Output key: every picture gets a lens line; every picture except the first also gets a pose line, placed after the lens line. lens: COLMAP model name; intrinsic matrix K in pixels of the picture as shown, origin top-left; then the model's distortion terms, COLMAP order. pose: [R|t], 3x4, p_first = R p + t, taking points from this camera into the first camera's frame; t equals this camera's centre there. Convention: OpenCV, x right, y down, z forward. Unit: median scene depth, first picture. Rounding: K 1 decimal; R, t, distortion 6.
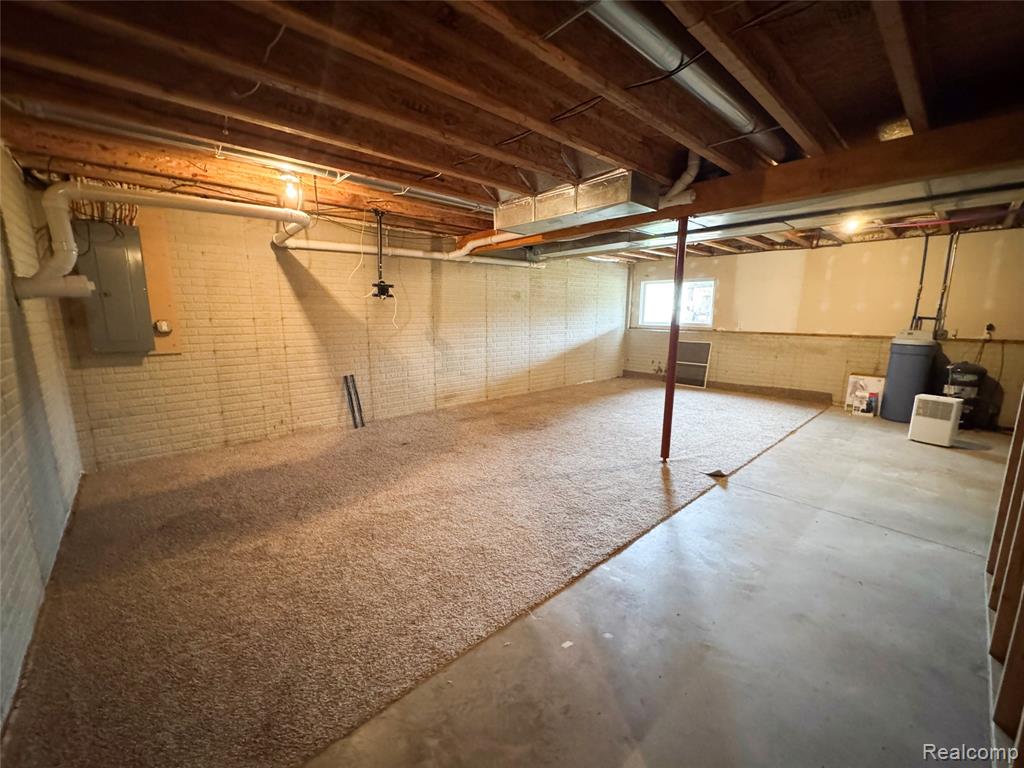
lens RADIAL K [[406.8, 0, 515.7], [0, 406.8, 384.3], [0, 0, 1]] dist [-0.001338, -0.000602]
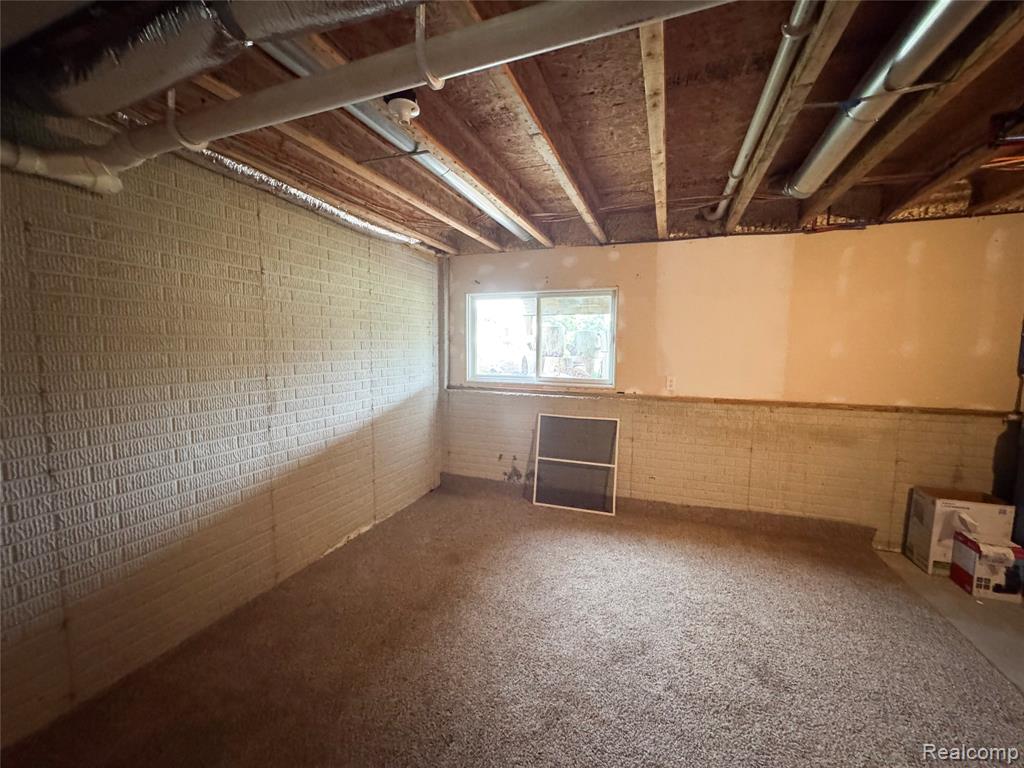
lens RADIAL K [[406.8, 0, 515.4], [0, 406.8, 384.5], [0, 0, 1]] dist [-0.001338, -0.000602]
pose [[0.891885, -0.041082, 0.450393, 0.152811], [0.076133, 0.995292, -0.059978, -0.122991], [-0.445809, 0.087784, 0.890813, 0.611628]]
